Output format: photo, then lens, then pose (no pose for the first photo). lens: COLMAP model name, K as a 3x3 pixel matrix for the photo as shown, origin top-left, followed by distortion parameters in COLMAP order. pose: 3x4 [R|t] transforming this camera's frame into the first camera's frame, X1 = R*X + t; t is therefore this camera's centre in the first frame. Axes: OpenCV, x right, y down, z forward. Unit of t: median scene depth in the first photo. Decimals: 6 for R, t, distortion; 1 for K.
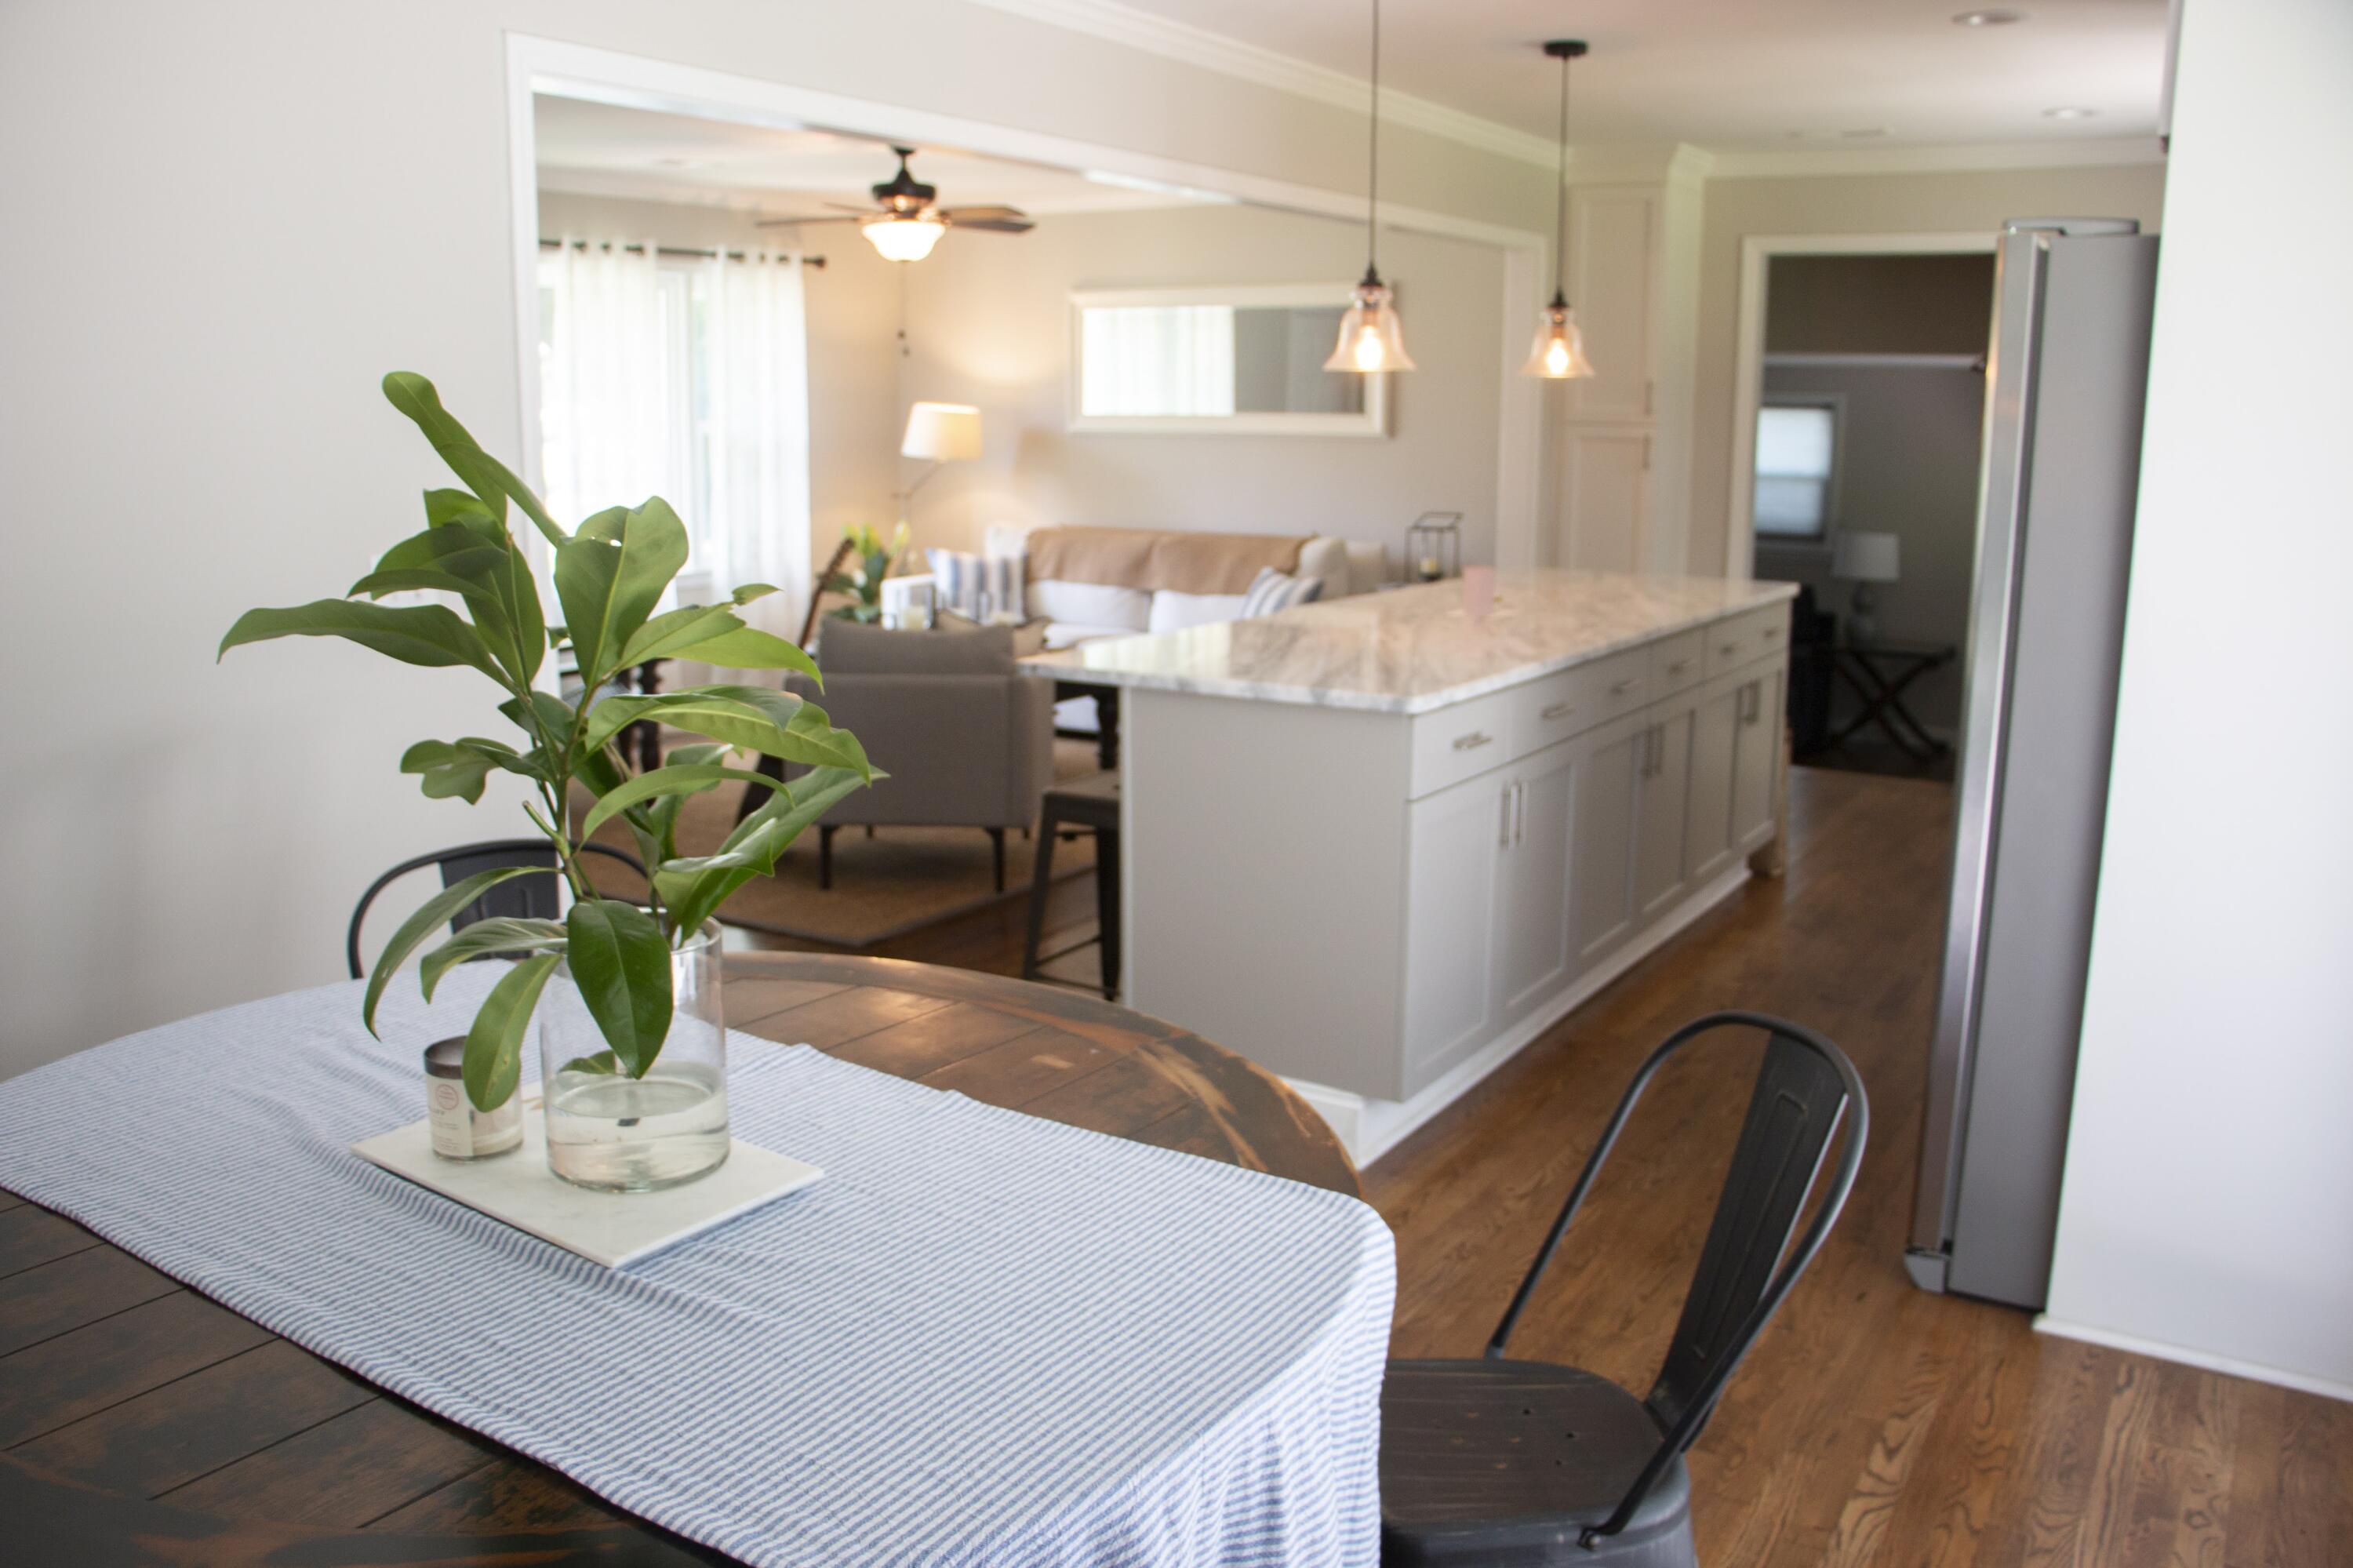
lens RADIAL K [[1928.4, 0, 1176.5], [0, 1928.4, 784.0], [0, 0, 1]] dist [-0.036697, -0.007847]
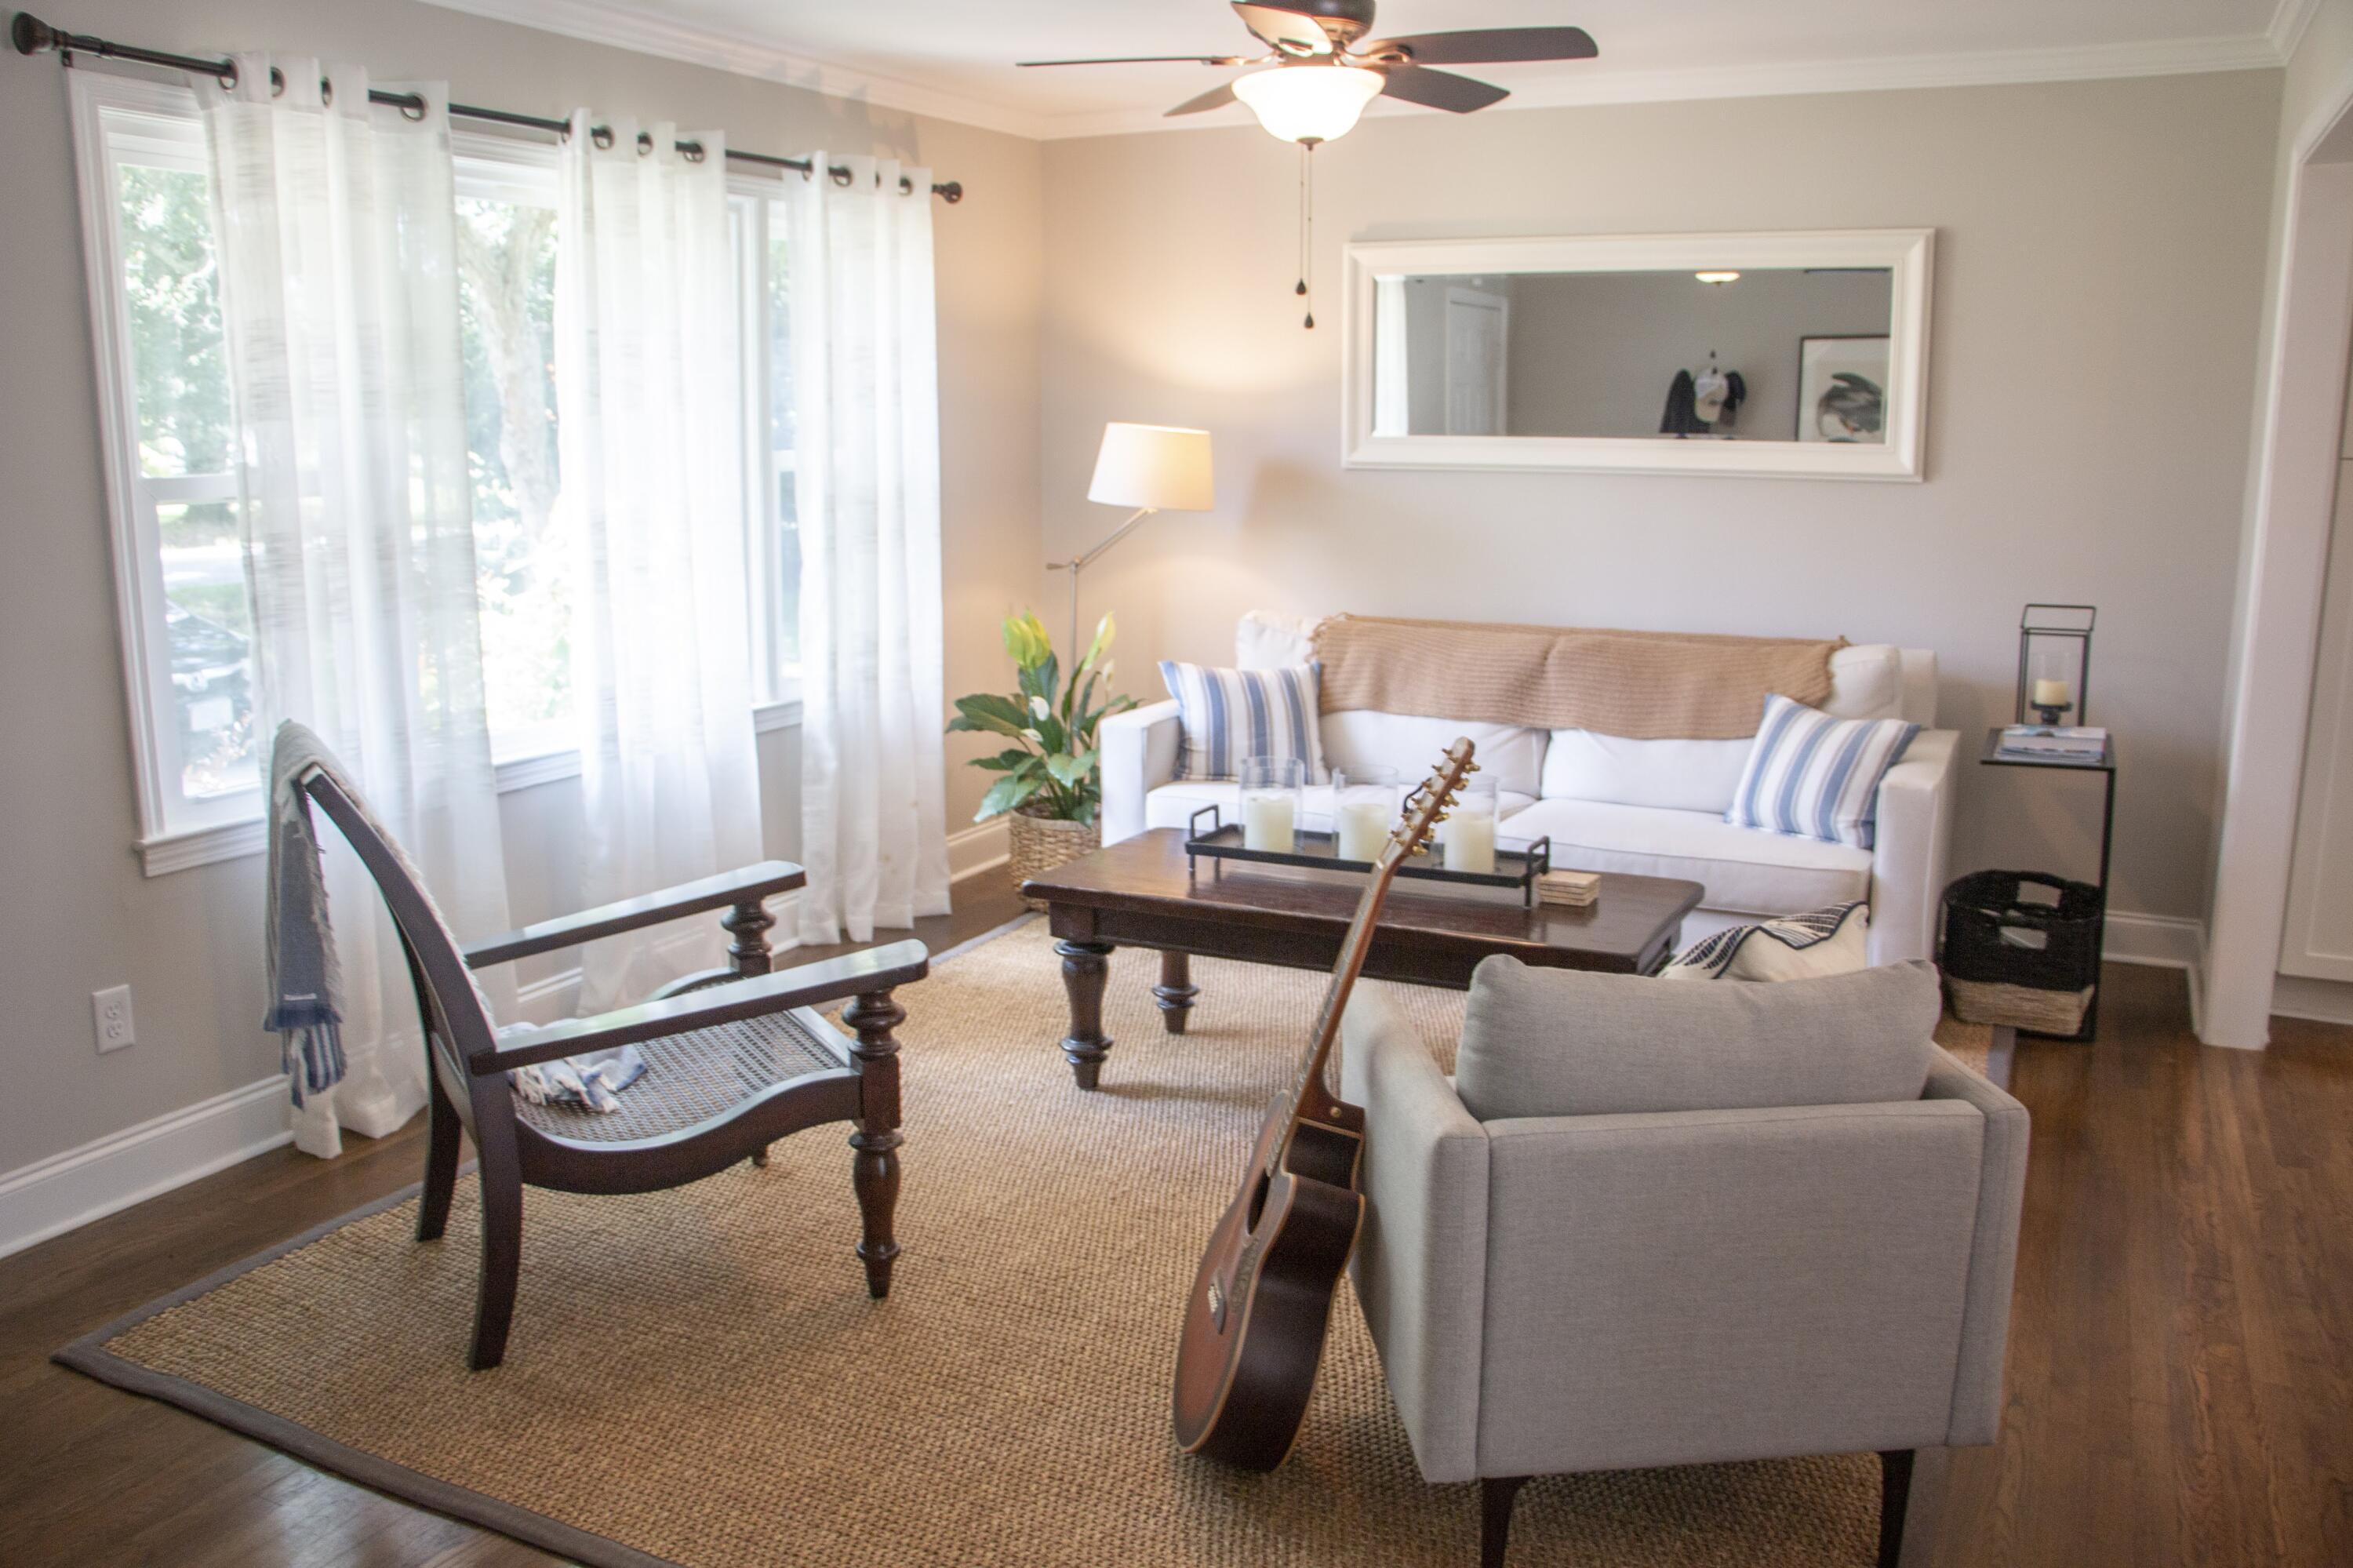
lens RADIAL K [[1925.2, 0, 1177.5], [0, 1925.2, 726.5], [0, 0, 1]] dist [0.000659, 0.001908]
pose [[0.993329, -0.015832, 0.114226, -0.195635], [0.020078, 0.999146, -0.036120, -0.079950], [-0.113557, 0.038172, 0.992798, 0.401467]]
